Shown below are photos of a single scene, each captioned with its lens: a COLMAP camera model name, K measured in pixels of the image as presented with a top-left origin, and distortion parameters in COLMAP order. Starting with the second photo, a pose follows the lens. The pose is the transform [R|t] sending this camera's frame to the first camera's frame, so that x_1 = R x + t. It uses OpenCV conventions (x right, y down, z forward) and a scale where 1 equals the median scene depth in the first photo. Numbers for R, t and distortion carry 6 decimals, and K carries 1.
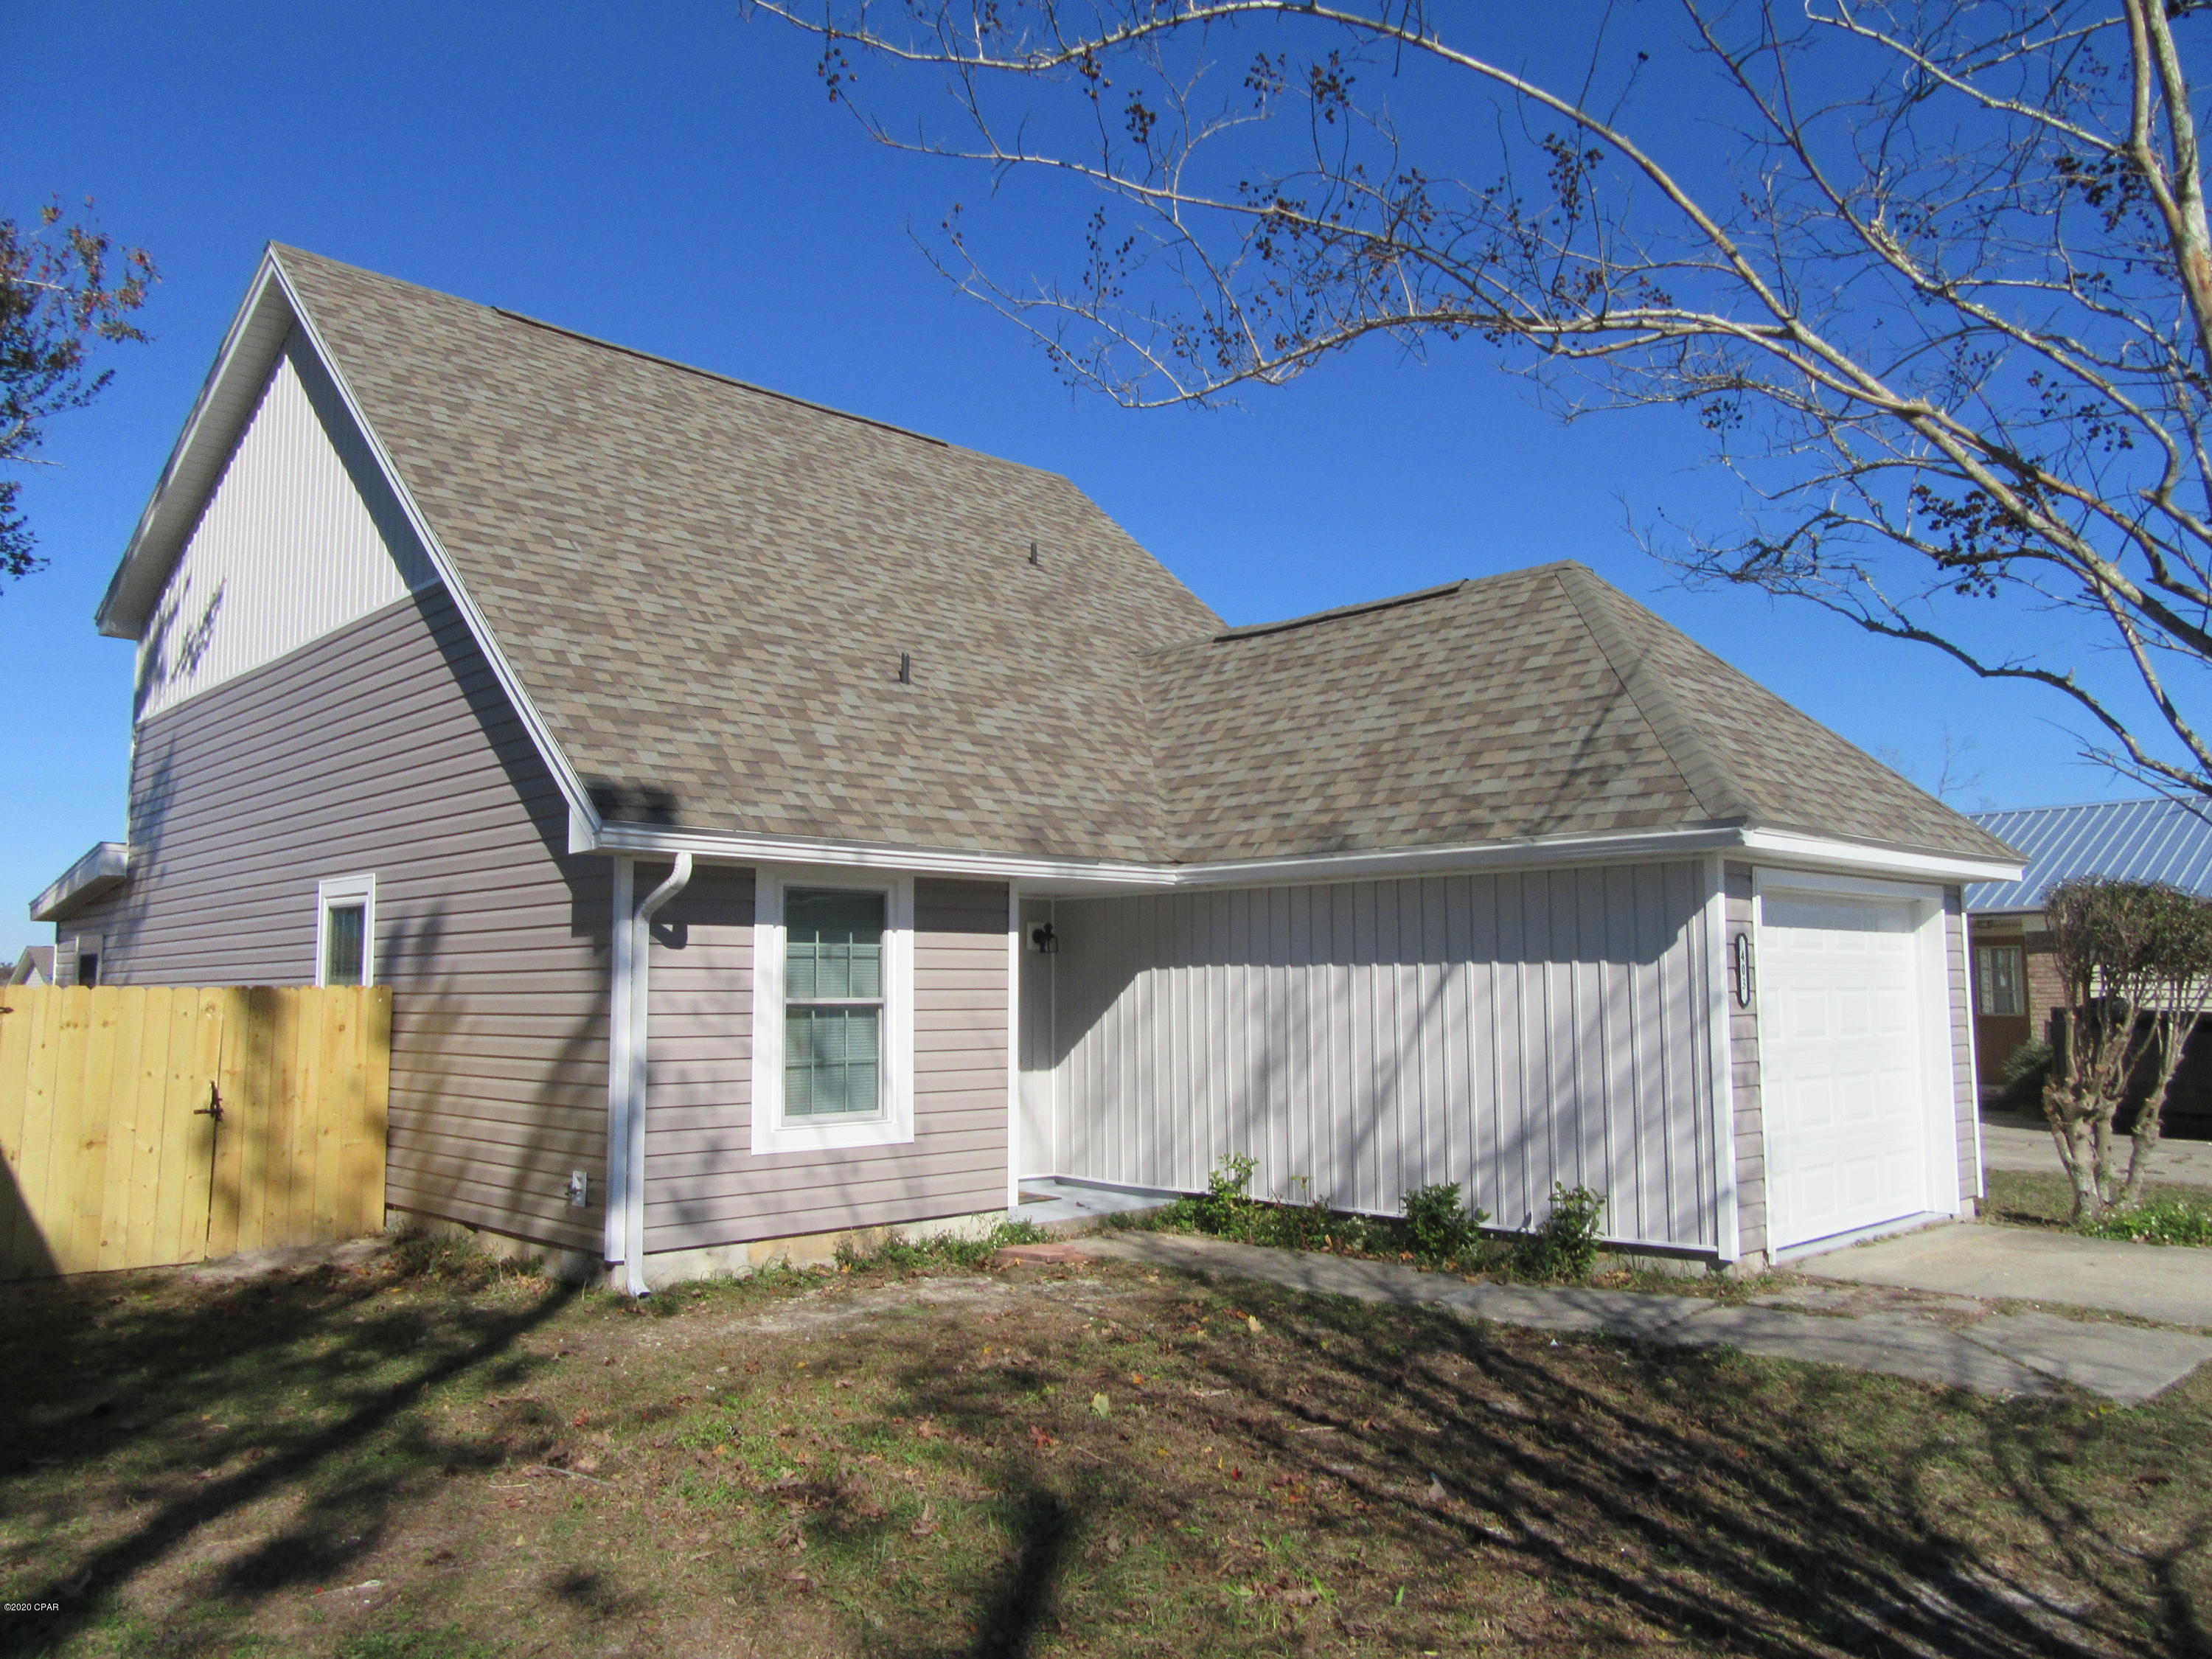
lens RADIAL K [[1635.4, 0, 1094.1], [0, 1635.4, 830.8], [0, 0, 1]] dist [0.005844, 0.002069]
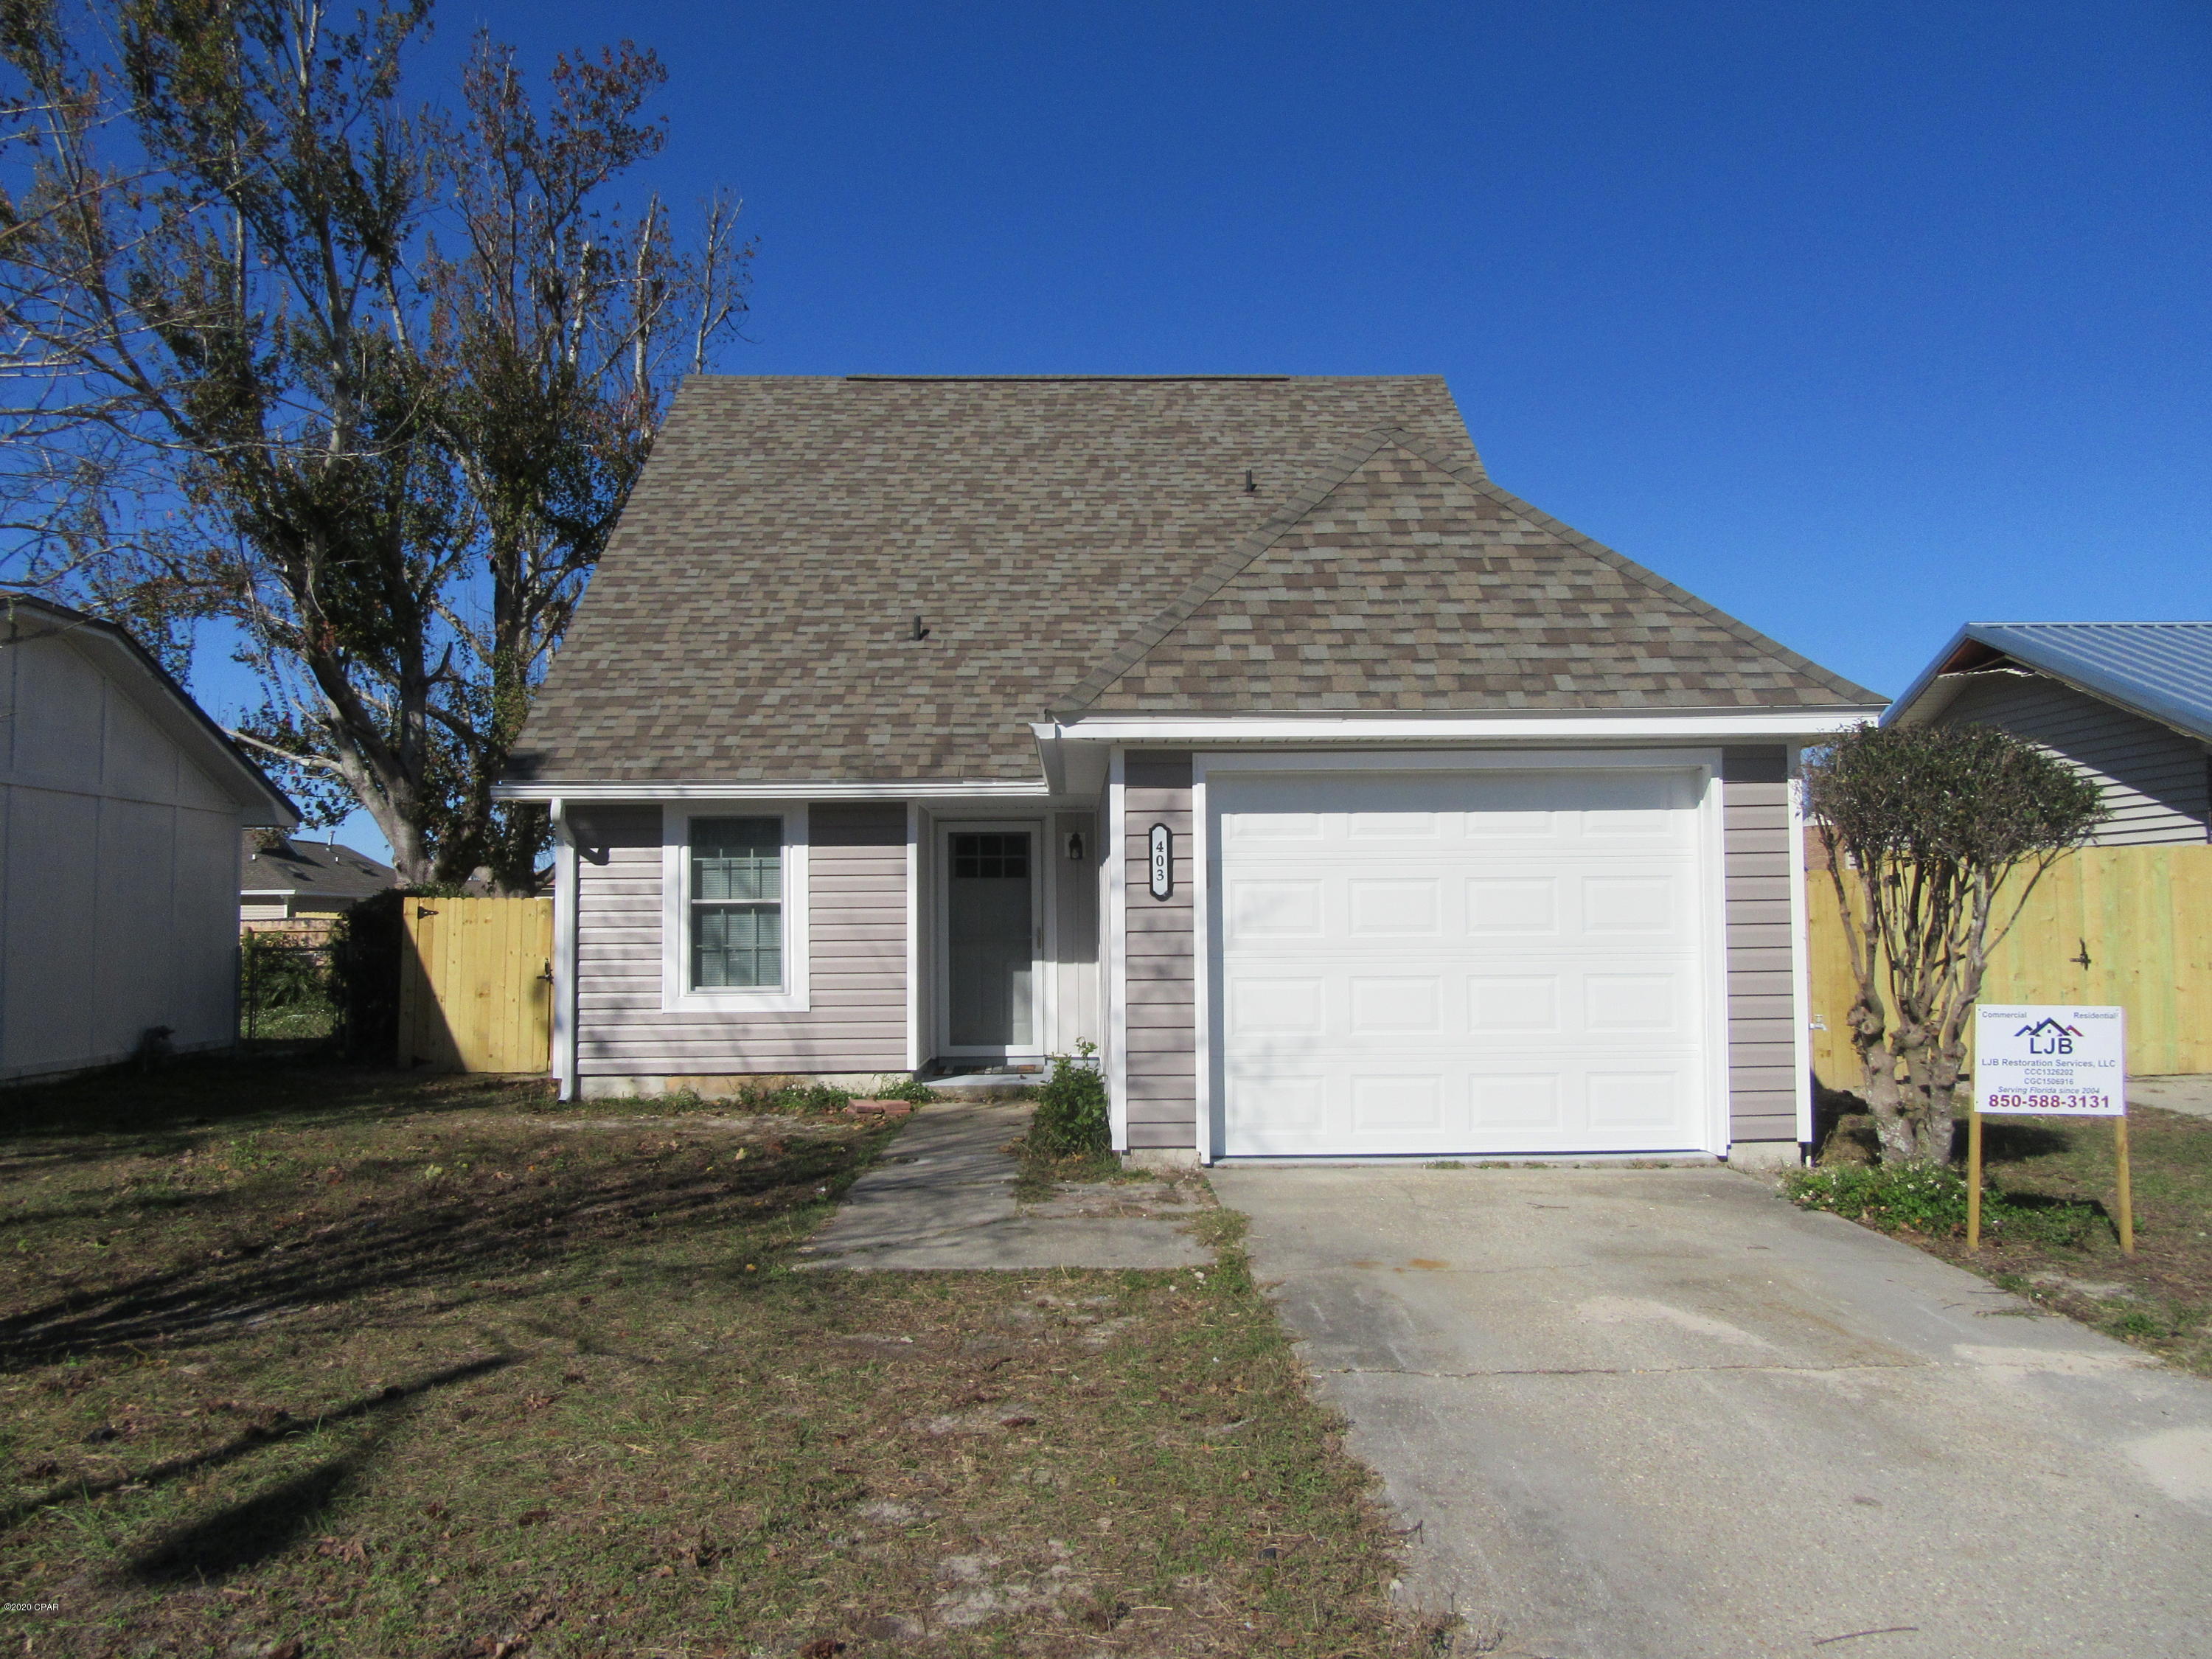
lens RADIAL K [[1635.4, 0, 1094.1], [0, 1635.4, 830.8], [0, 0, 1]] dist [0.005844, 0.002069]
pose [[0.778676, -0.033228, -0.626546, 0.882061], [0.066801, 0.997311, 0.030131, 0.026827], [0.623860, -0.065316, 0.778802, 0.159321]]
